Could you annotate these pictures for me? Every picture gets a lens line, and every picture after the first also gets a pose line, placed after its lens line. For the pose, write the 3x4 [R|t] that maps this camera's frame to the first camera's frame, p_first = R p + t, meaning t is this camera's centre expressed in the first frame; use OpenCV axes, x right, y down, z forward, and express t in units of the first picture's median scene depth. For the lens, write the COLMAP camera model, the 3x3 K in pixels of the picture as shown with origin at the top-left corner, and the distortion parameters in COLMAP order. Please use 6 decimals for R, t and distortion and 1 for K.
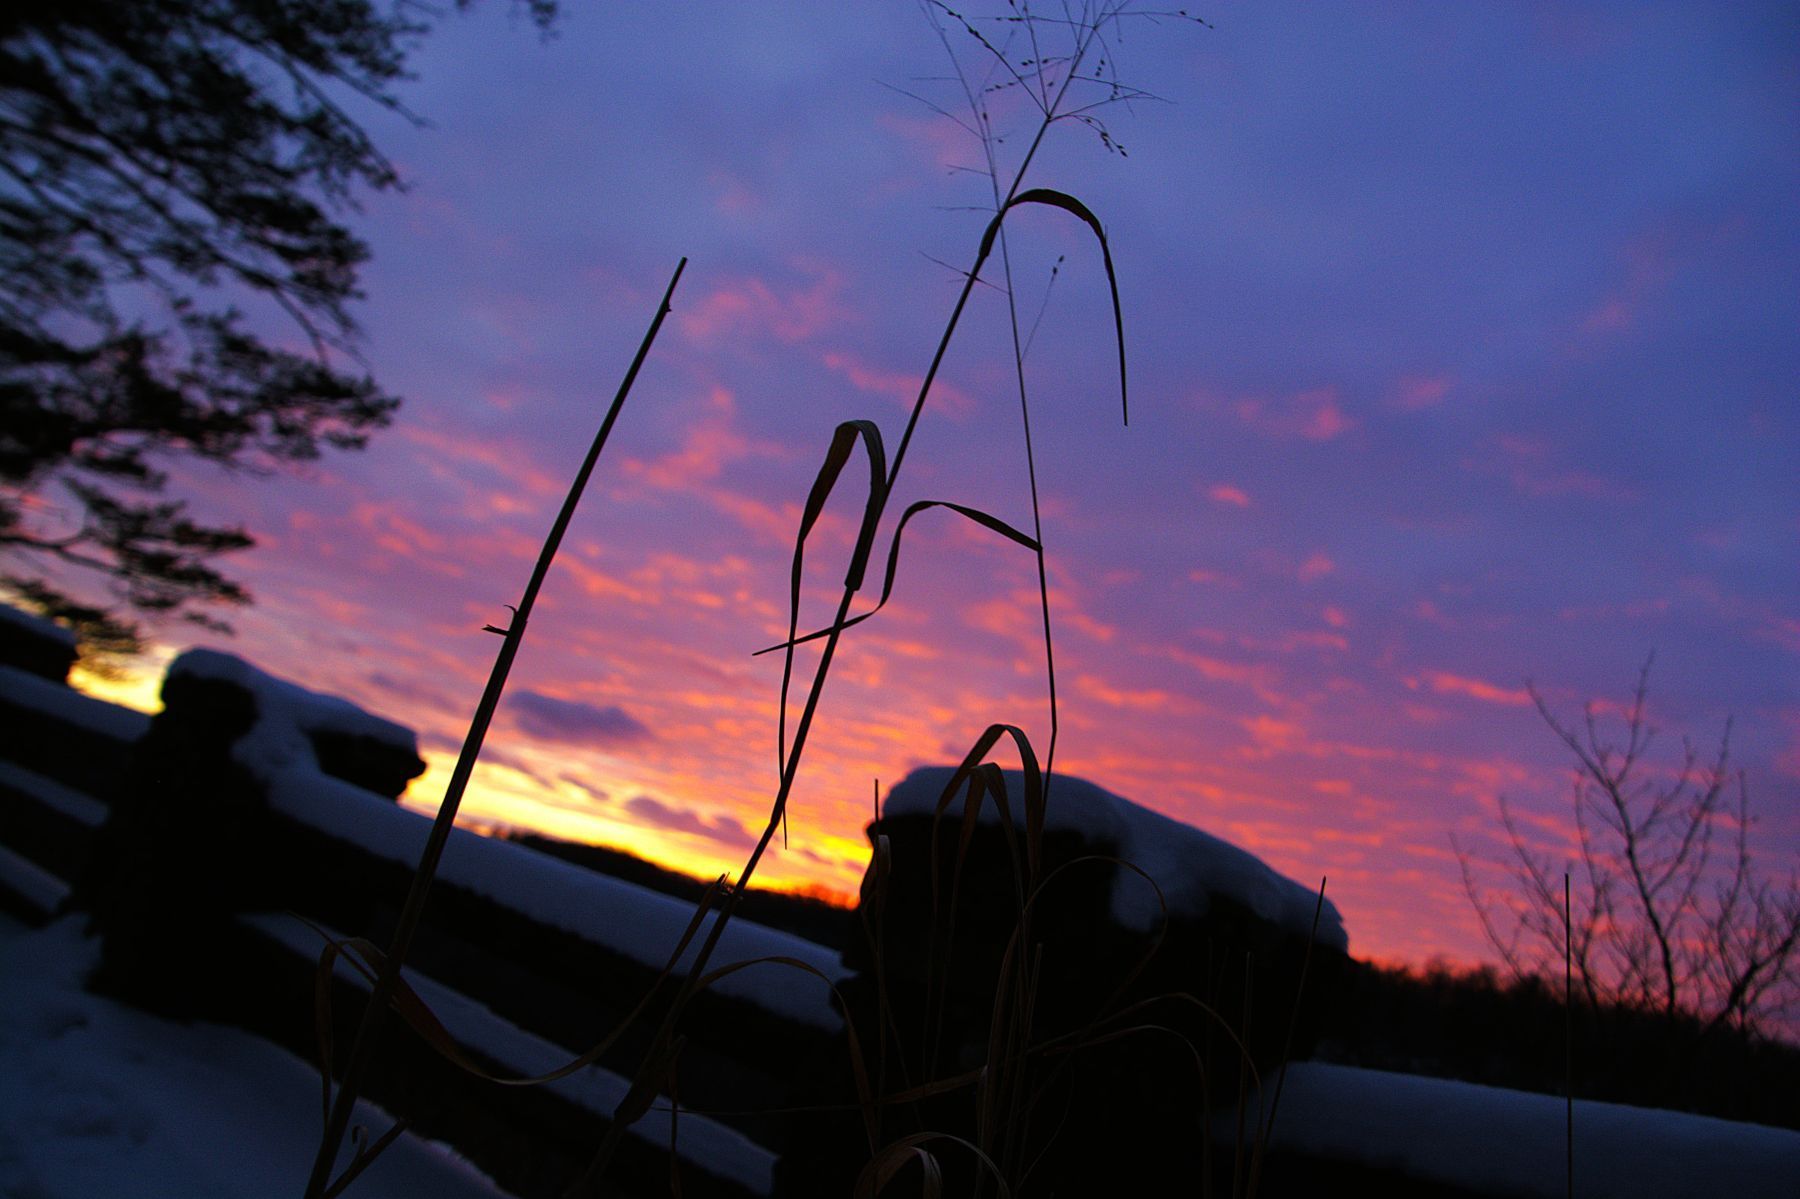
lens RADIAL K [[1685.8, 0, 900.0], [0, 1685.8, 599.5], [0, 0, 1]] dist [-0.097832, 0.194939]
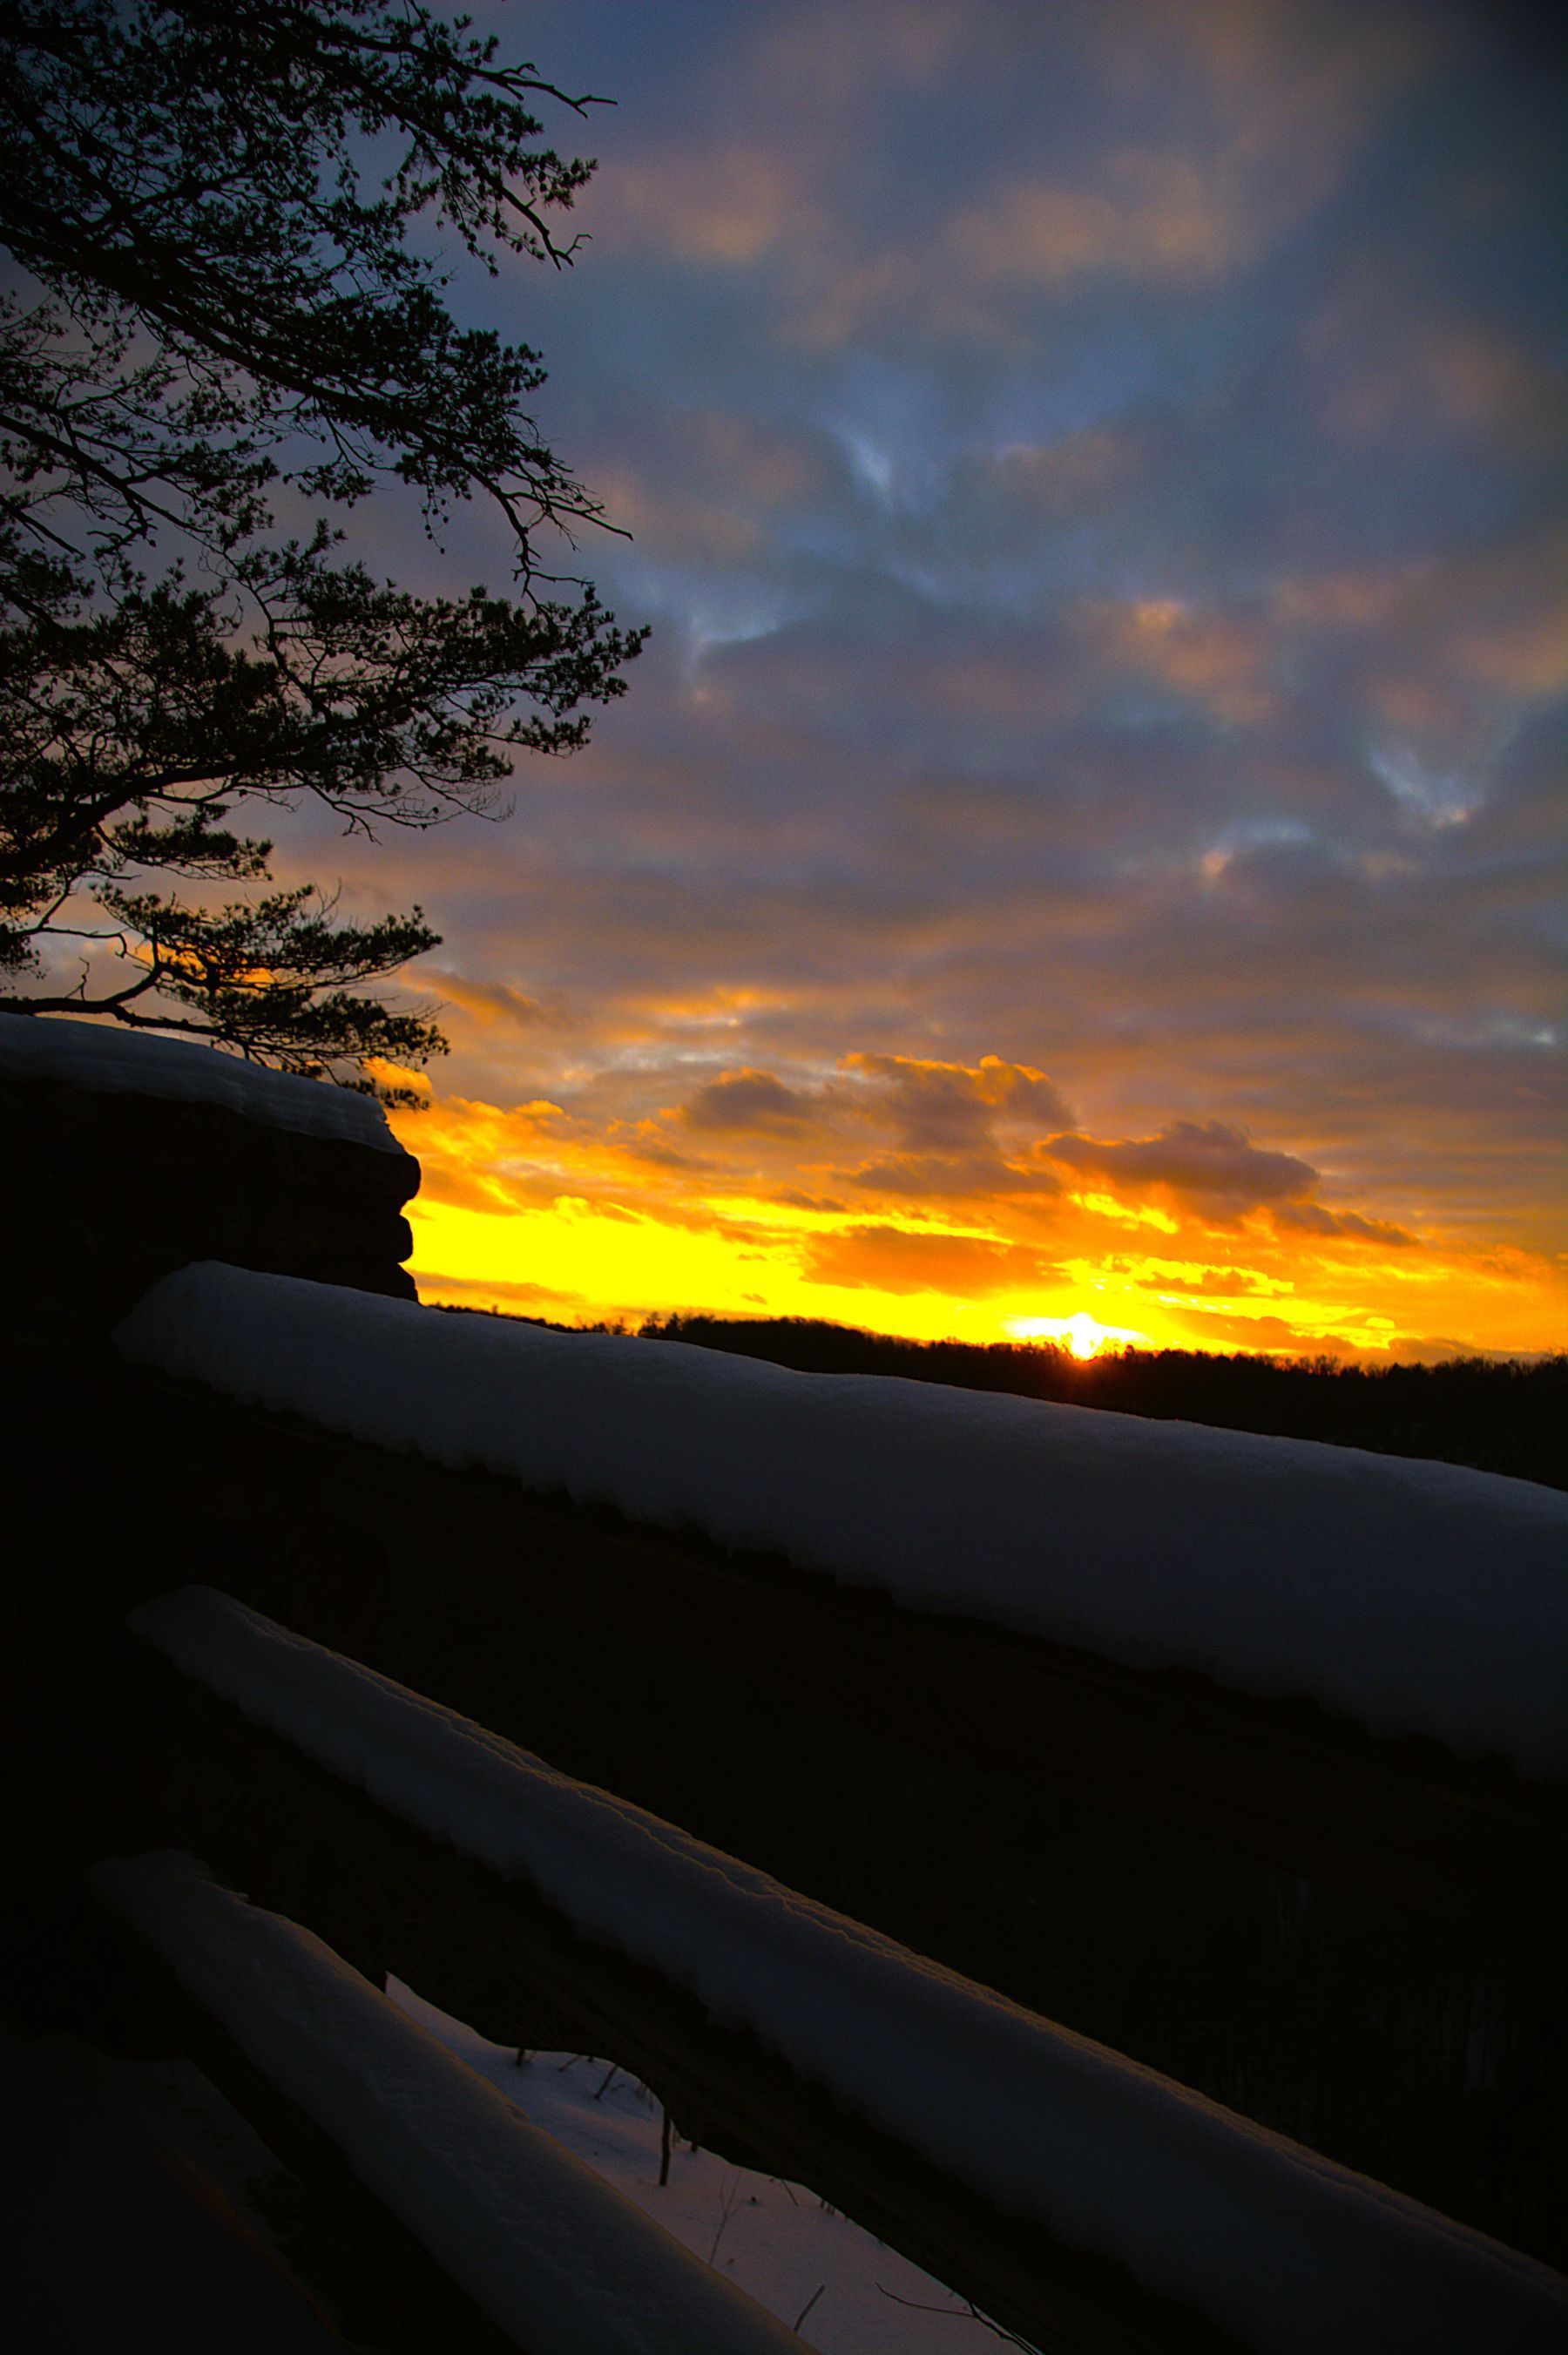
lens RADIAL K [[2154.6, 0, 784.0], [0, 2154.6, 1177.5], [0, 0, 1]] dist [0.001357, 0.000395]
pose [[0.974778, -0.160962, -0.154592, -0.170173], [0.174721, 0.981371, 0.079897, 0.007362], [0.138851, -0.104892, 0.984743, 0.286161]]
